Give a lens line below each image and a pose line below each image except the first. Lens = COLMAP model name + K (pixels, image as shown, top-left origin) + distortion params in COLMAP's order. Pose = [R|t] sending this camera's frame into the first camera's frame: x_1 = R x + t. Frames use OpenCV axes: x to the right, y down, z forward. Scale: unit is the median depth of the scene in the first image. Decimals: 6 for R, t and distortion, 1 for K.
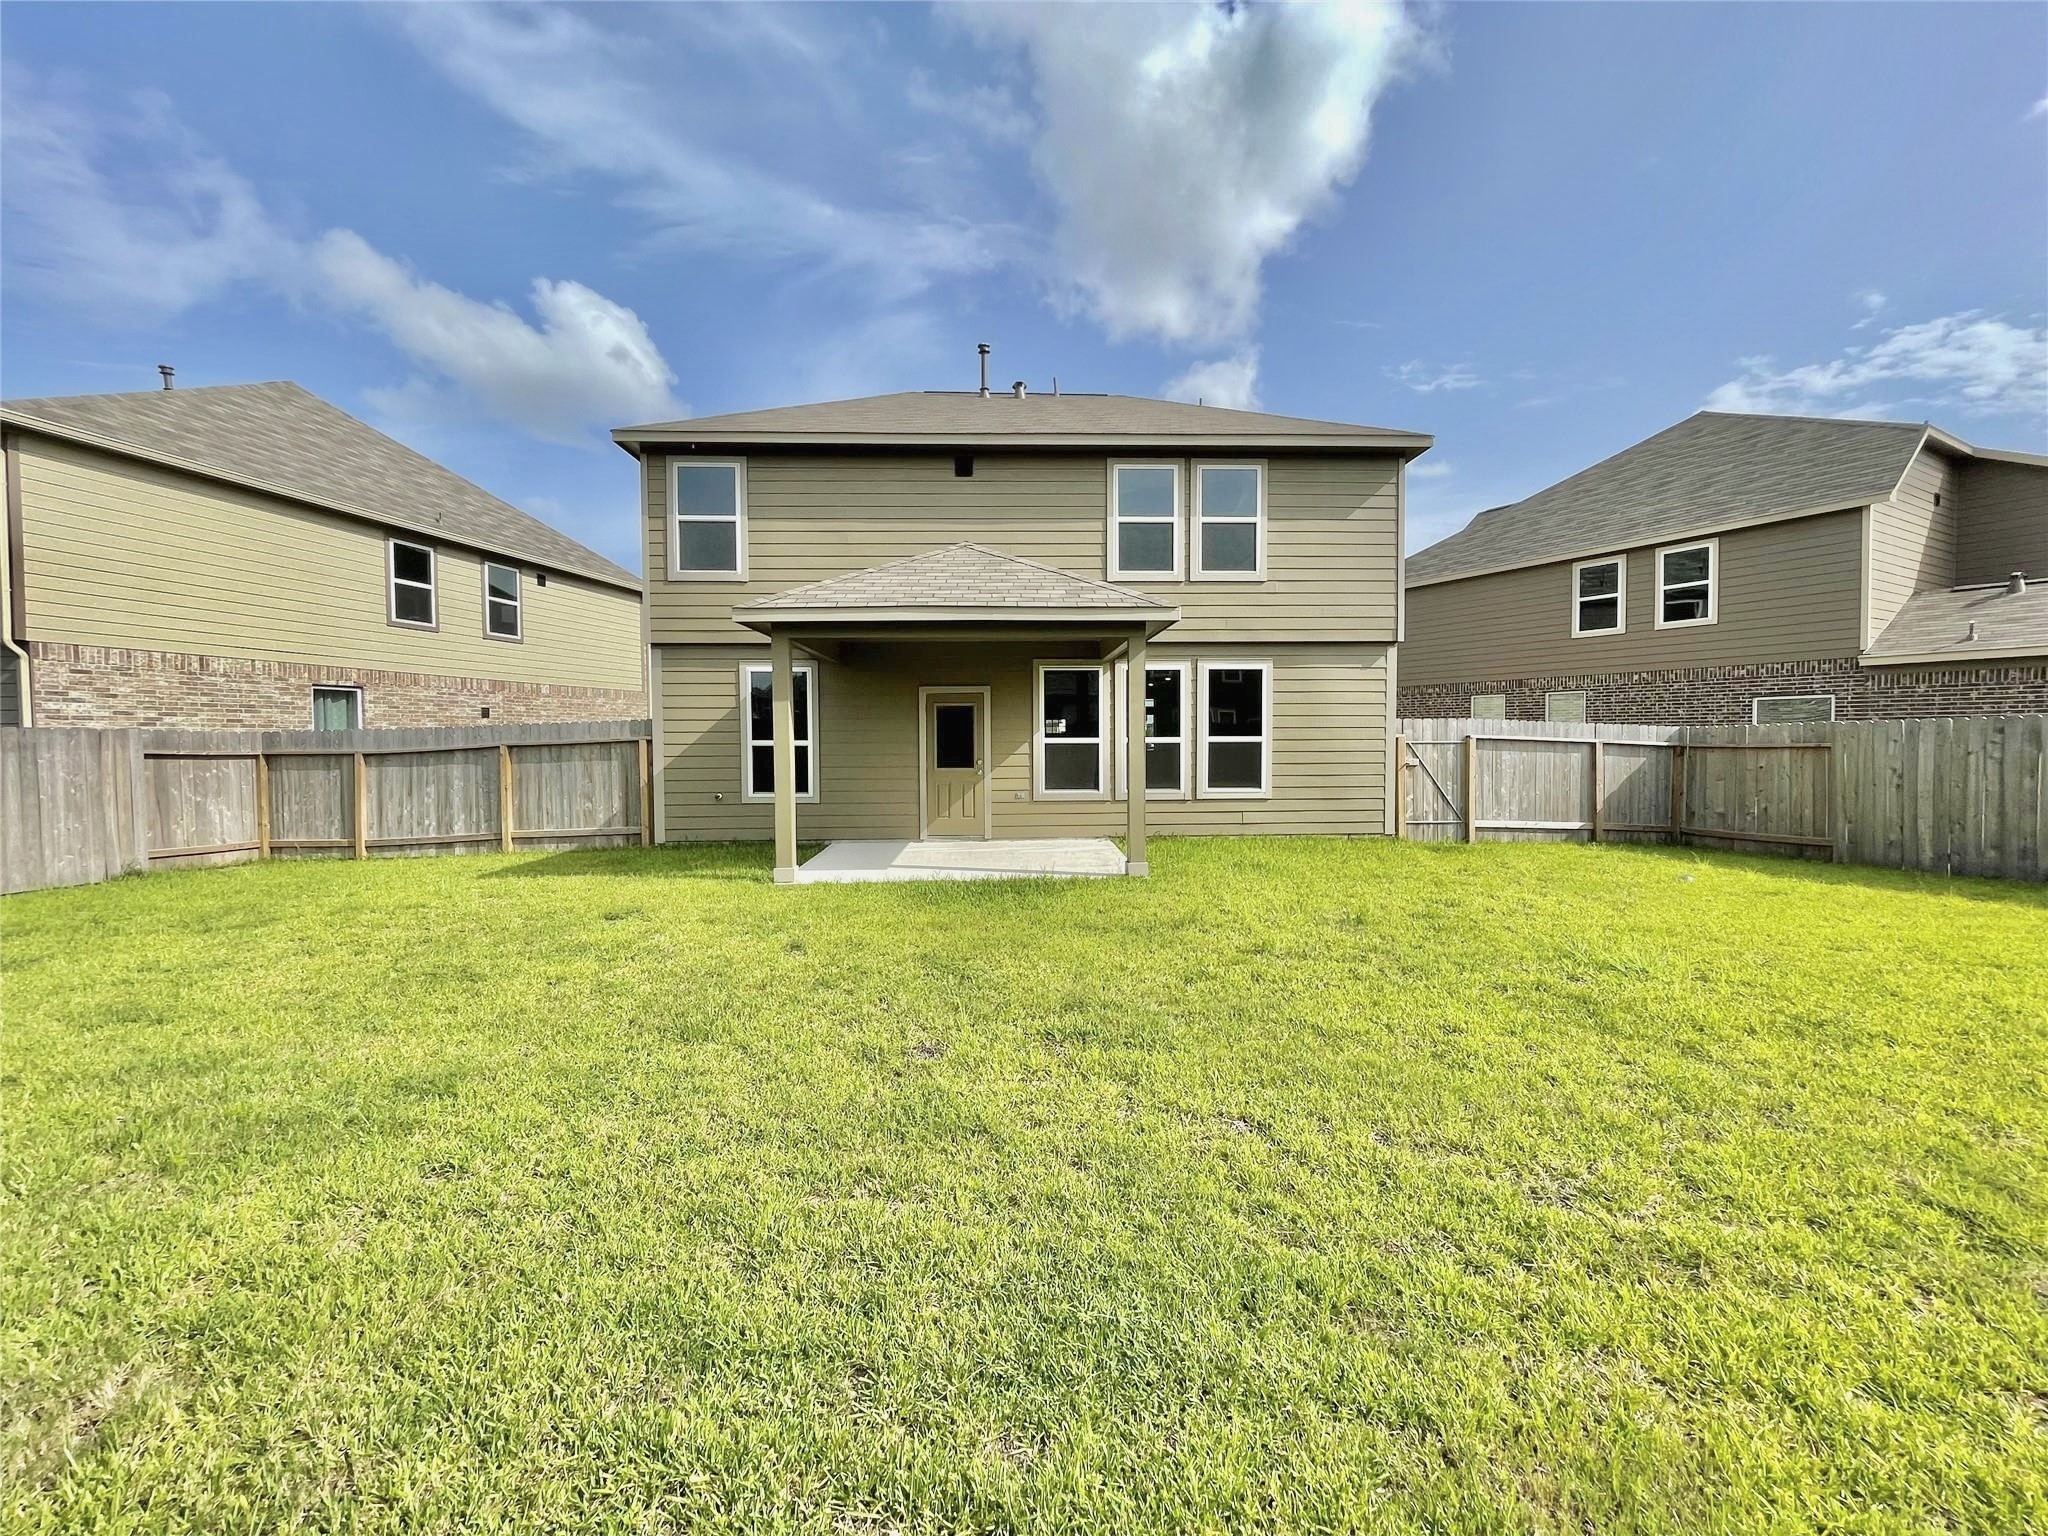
lens RADIAL K [[846.3, 0, 1036.8], [0, 846.3, 768.1], [0, 0, 1]] dist [-0.007691, 0.004567]
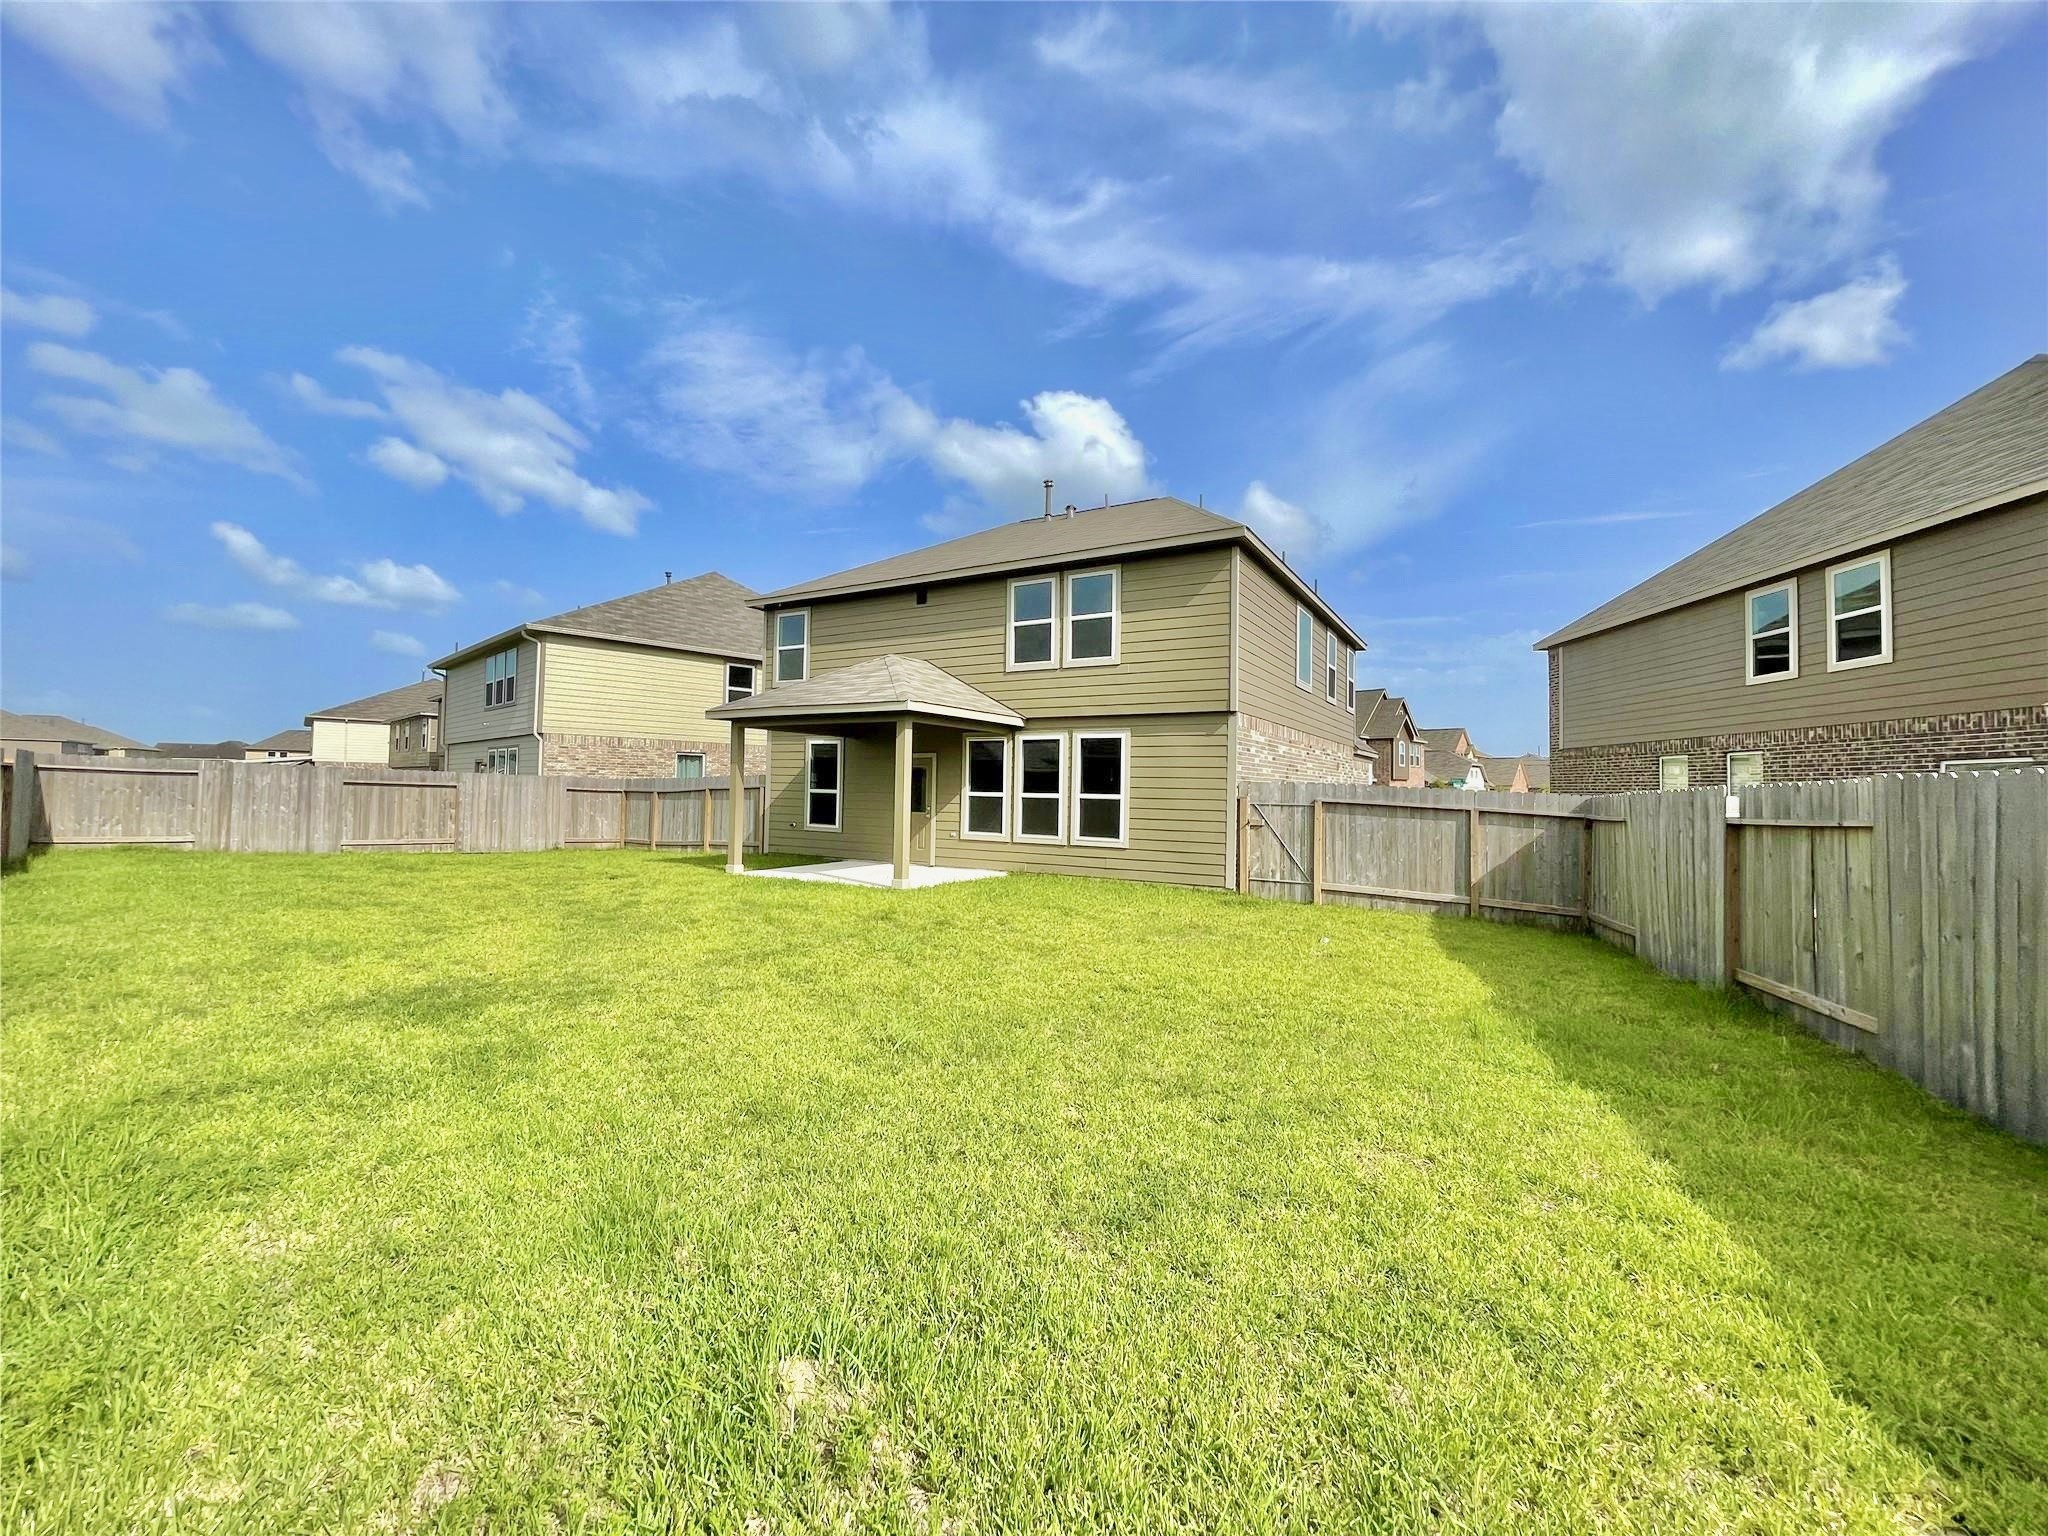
lens RADIAL K [[835.0, 0, 1025.3], [0, 835.0, 764.6], [0, 0, 1]] dist [-0.003534, 0.004535]
pose [[0.836749, 0.004657, -0.547568, 0.795317], [-0.043428, 0.997378, -0.057881, -0.006175], [0.545863, 0.072211, 0.834757, -0.042943]]
